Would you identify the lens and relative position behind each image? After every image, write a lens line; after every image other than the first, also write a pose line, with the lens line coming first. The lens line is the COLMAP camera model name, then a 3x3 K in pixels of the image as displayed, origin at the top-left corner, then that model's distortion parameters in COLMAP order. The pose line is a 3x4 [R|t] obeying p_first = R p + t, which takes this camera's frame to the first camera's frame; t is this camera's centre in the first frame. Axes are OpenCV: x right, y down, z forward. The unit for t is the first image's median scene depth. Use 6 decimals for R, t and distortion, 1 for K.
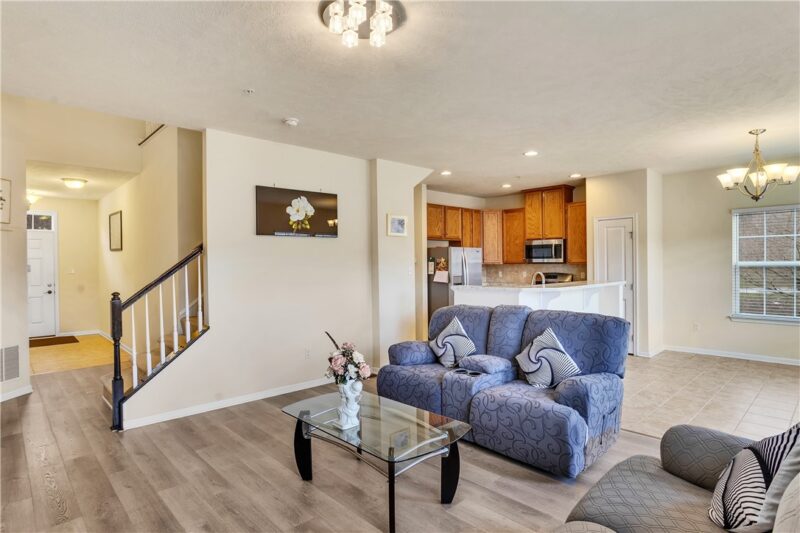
lens RADIAL K [[431.9, 0, 400.0], [0, 431.9, 266.5], [0, 0, 1]] dist [0.000321, 0.000052]
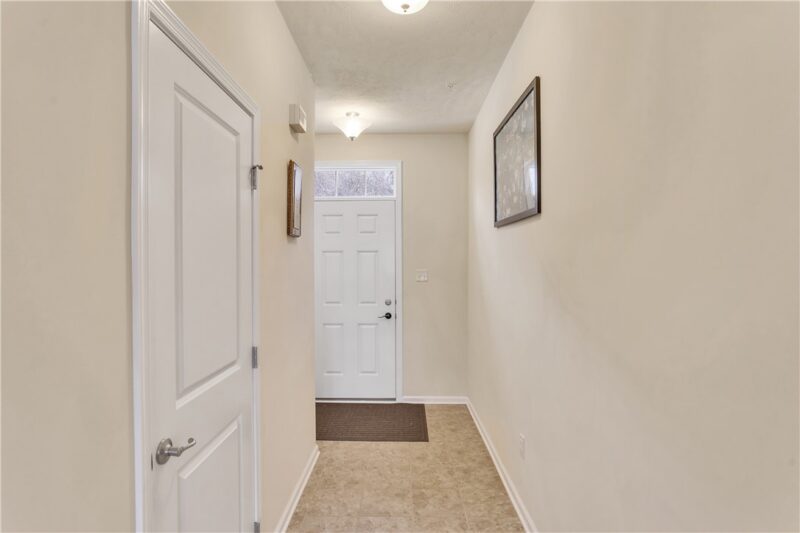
lens RADIAL K [[431.9, 0, 400.0], [0, 431.9, 266.5], [0, 0, 1]] dist [0.000321, 0.000052]
pose [[0.721686, 0.017958, -0.691987, -0.681392], [-0.015824, 0.999830, 0.009444, -0.006416], [0.692039, 0.004134, 0.721848, 0.974145]]
